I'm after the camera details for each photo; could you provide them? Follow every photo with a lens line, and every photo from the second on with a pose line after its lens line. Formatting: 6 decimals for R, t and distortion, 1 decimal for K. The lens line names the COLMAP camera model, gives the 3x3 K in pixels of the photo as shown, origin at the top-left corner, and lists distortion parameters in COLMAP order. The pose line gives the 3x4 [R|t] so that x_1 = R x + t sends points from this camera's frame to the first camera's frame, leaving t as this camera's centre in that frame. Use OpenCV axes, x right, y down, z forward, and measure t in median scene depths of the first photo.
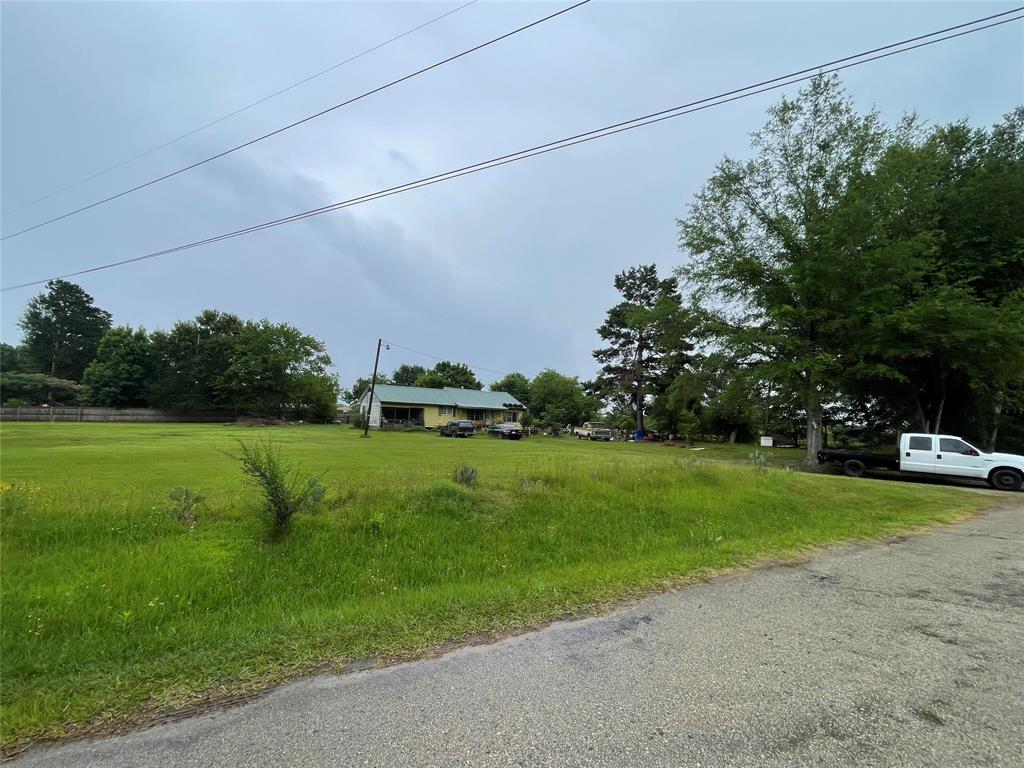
lens RADIAL K [[467.6, 0, 513.1], [0, 467.6, 382.8], [0, 0, 1]] dist [0.003490, -0.001172]
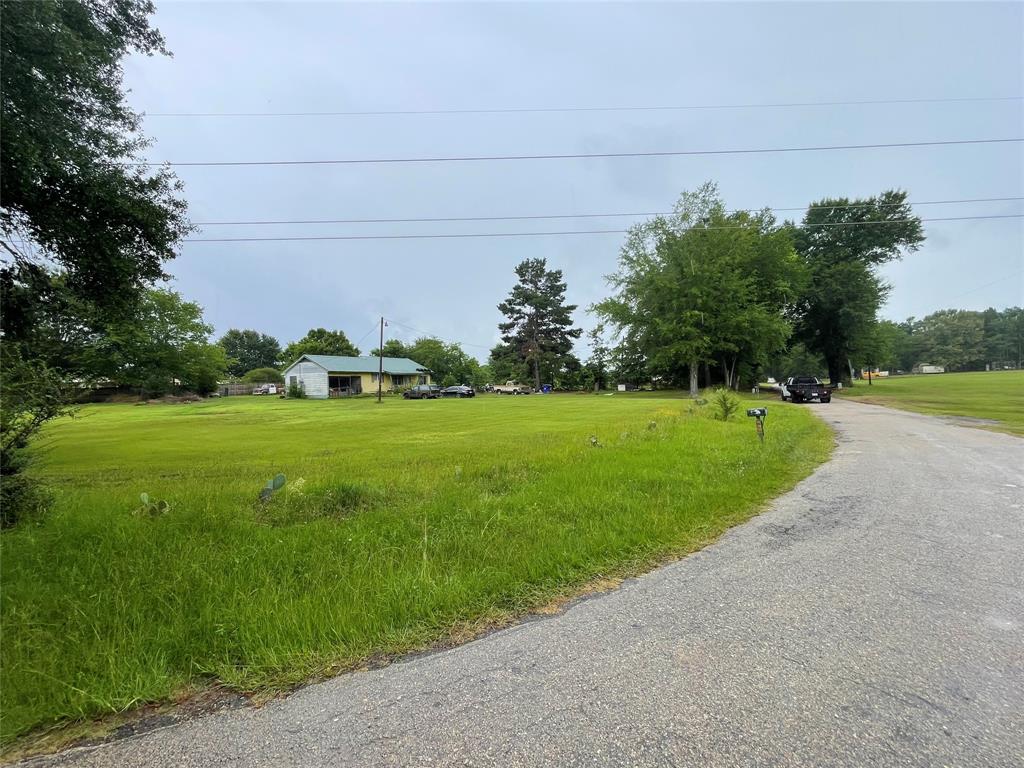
lens RADIAL K [[467.6, 0, 505.3], [0, 467.6, 389.5], [0, 0, 1]] dist [0.003490, -0.001172]
pose [[0.871966, -0.059621, 0.485922, -0.424278], [0.008822, 0.994309, 0.106168, -0.026321], [-0.489486, -0.088288, 0.867530, -0.107097]]
